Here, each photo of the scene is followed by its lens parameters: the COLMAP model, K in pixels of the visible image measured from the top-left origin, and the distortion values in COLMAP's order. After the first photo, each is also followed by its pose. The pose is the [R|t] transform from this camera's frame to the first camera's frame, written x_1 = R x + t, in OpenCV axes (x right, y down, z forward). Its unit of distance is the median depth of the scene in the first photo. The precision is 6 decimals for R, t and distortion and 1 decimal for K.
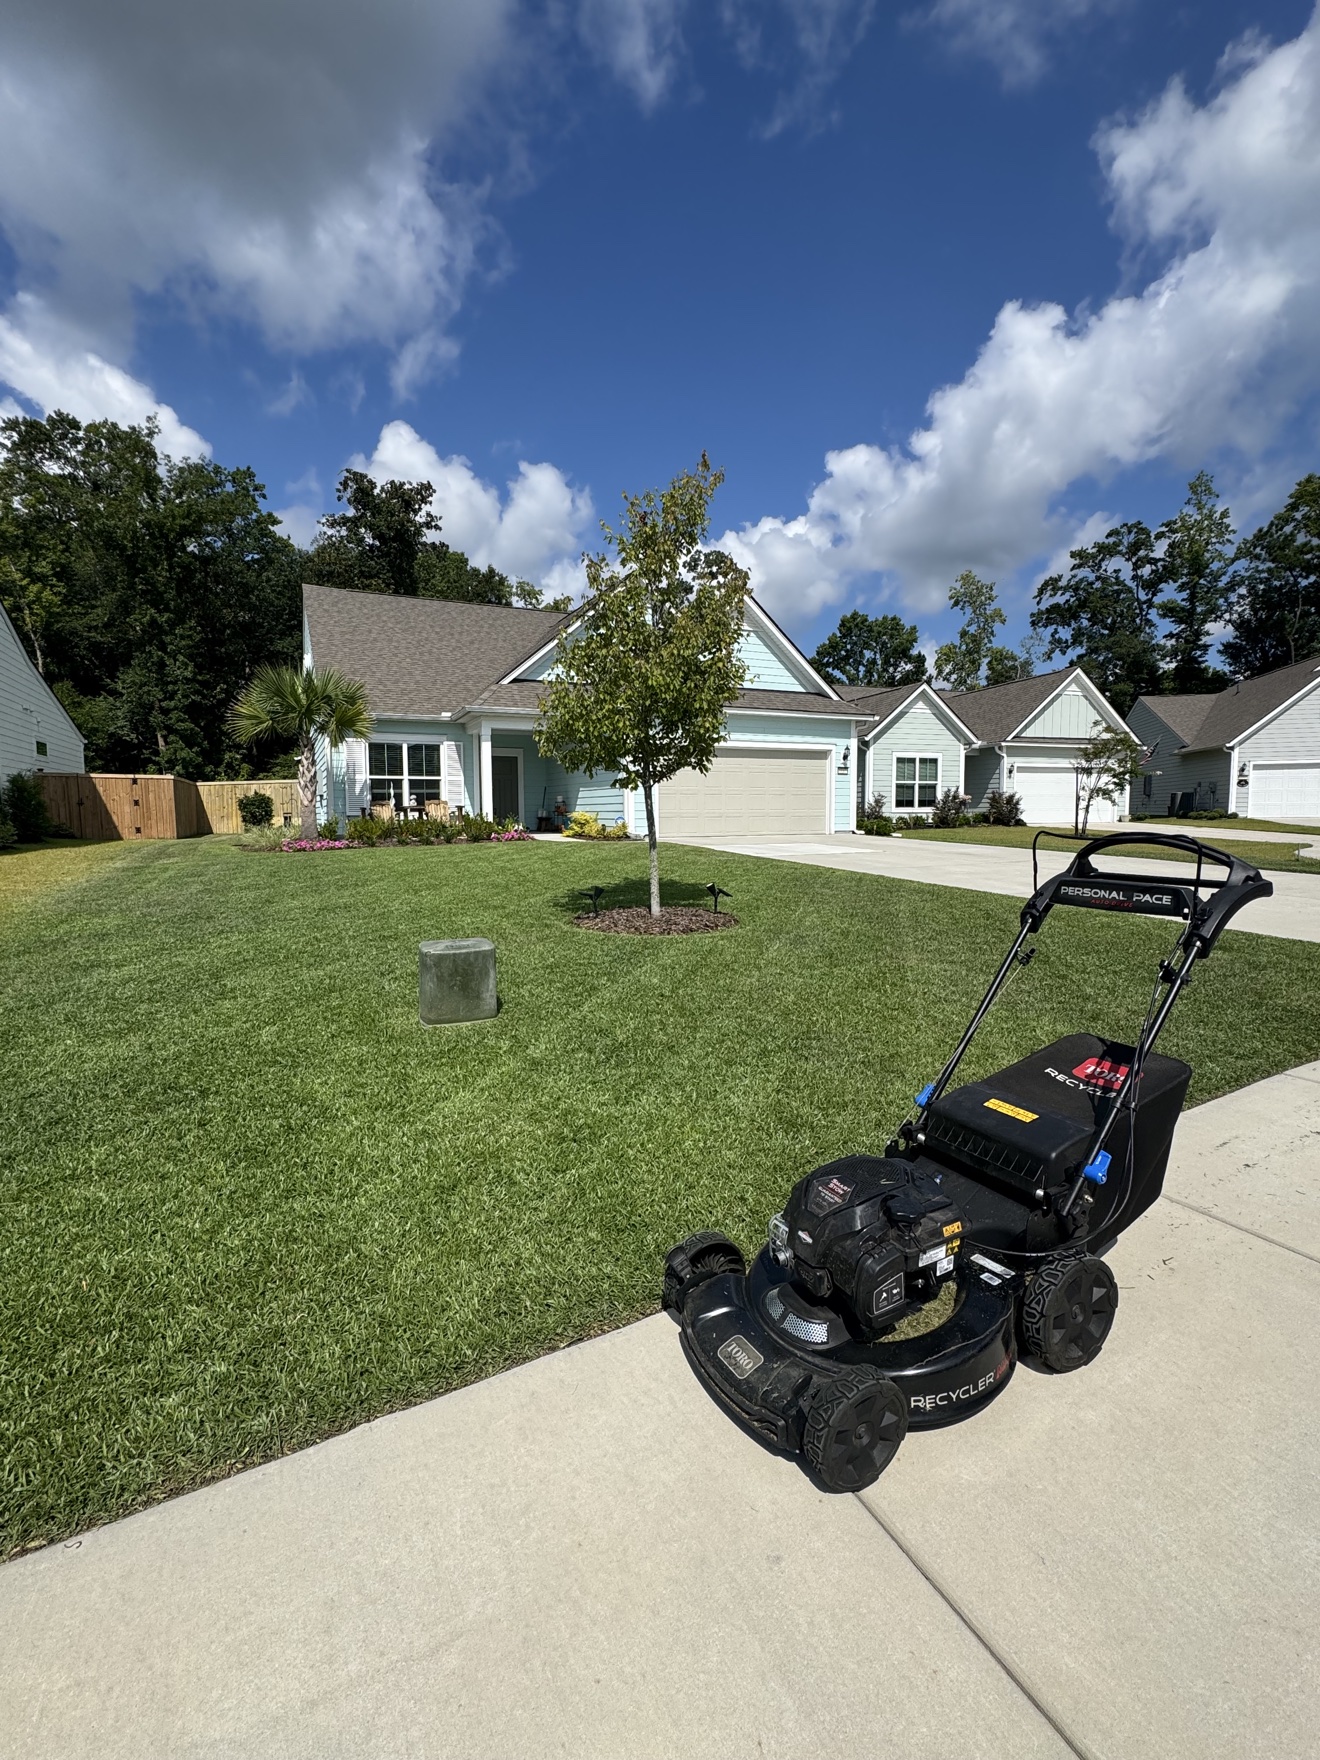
lens RADIAL K [[801.6, 0, 650.3], [0, 801.6, 871.5], [0, 0, 1]] dist [-0.003497, -0.000666]
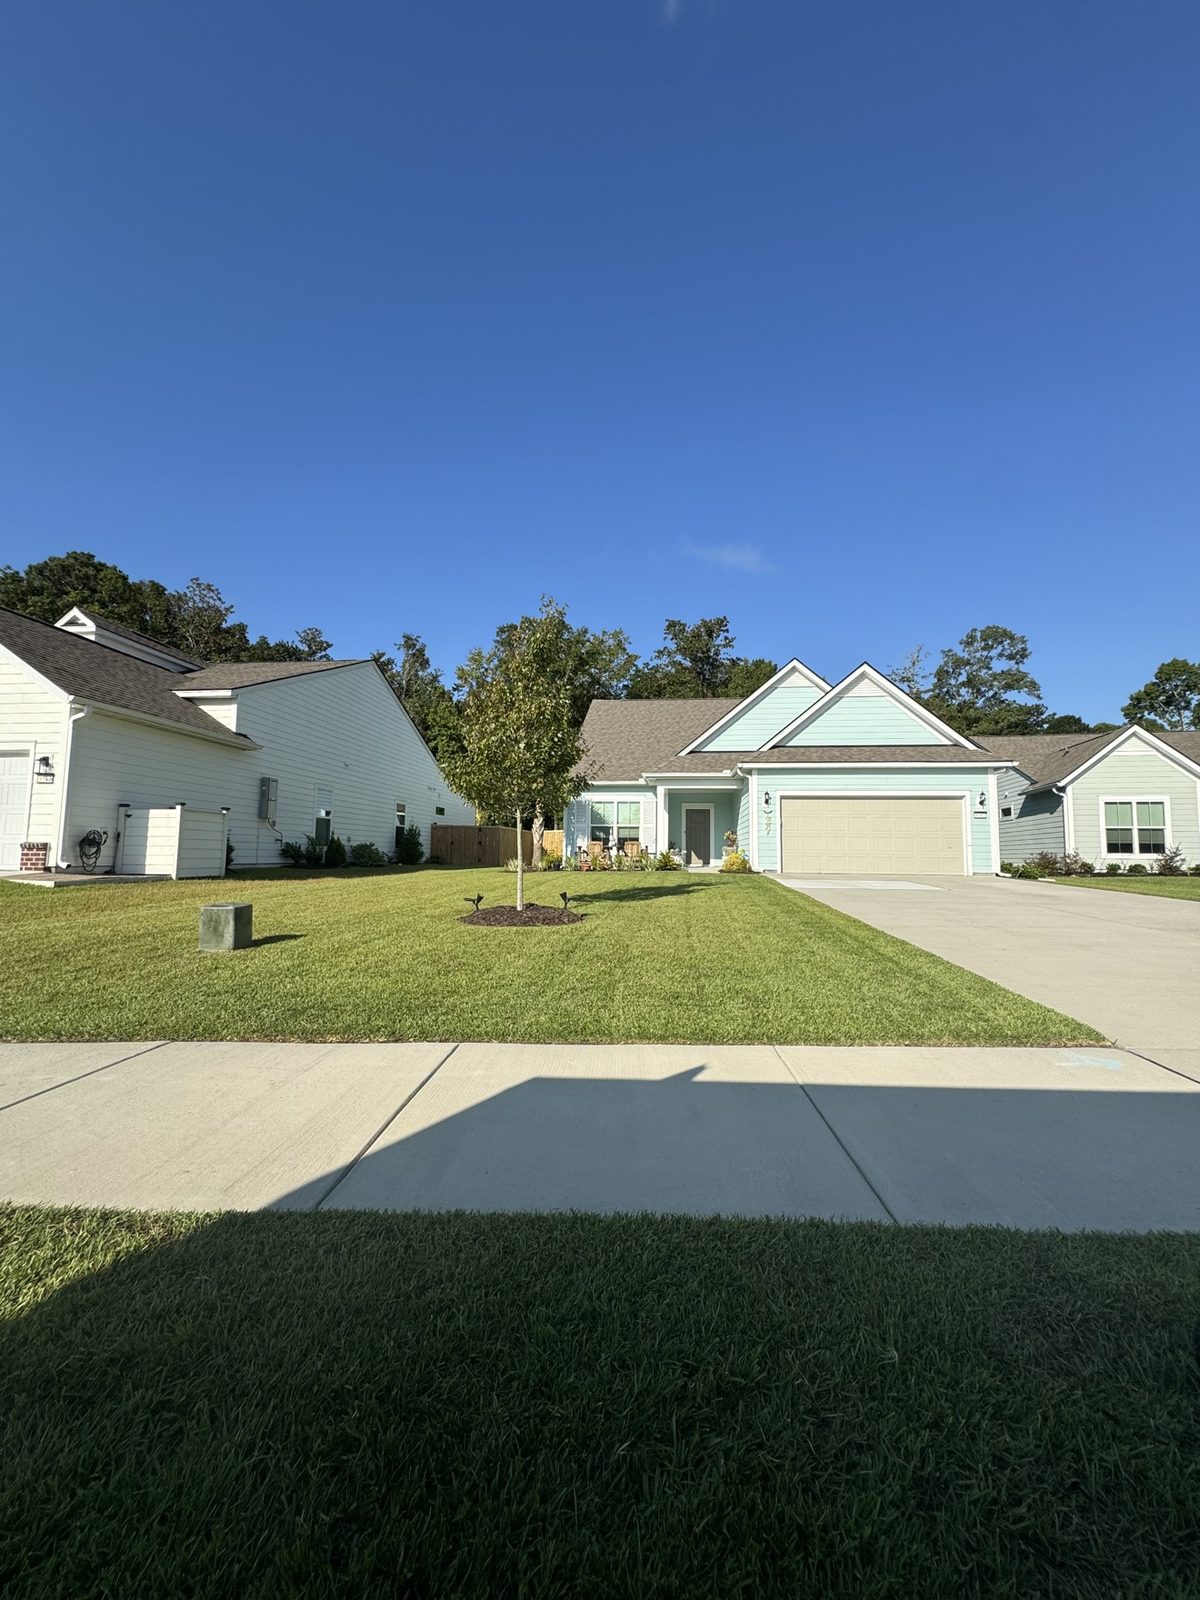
lens RADIAL K [[636.4, 0, 610.0], [0, 636.4, 801.2], [0, 0, 1]] dist [-0.002902, 0.000368]
pose [[0.851033, -0.030220, -0.524241, 0.198906], [-0.055618, 0.987540, -0.147215, 0.003963], [0.522158, 0.154442, 0.838748, 0.039215]]
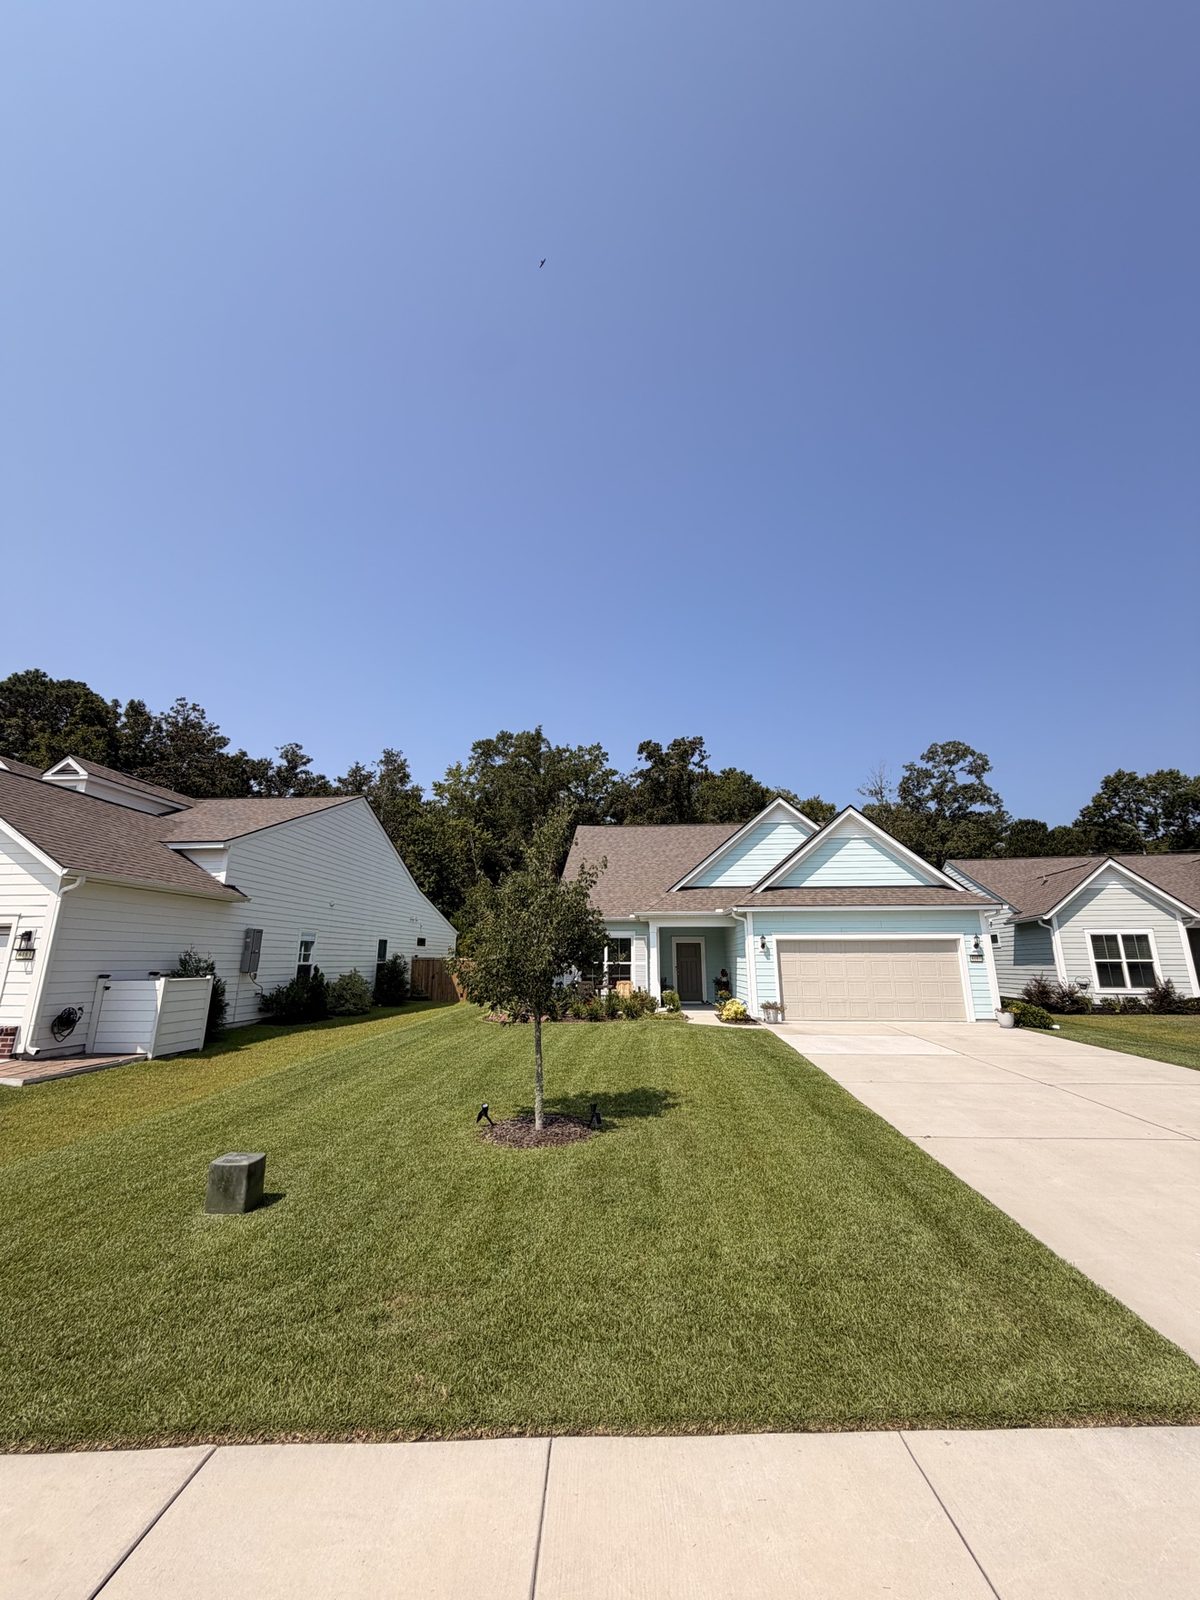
lens RADIAL K [[636.4, 0, 604.7], [0, 636.4, 795.2], [0, 0, 1]] dist [-0.002902, 0.000368]
pose [[0.869021, -0.119433, -0.480144, 0.182223], [-0.040501, 0.950001, -0.309610, -0.039165], [0.493115, 0.288504, 0.820733, 0.016662]]
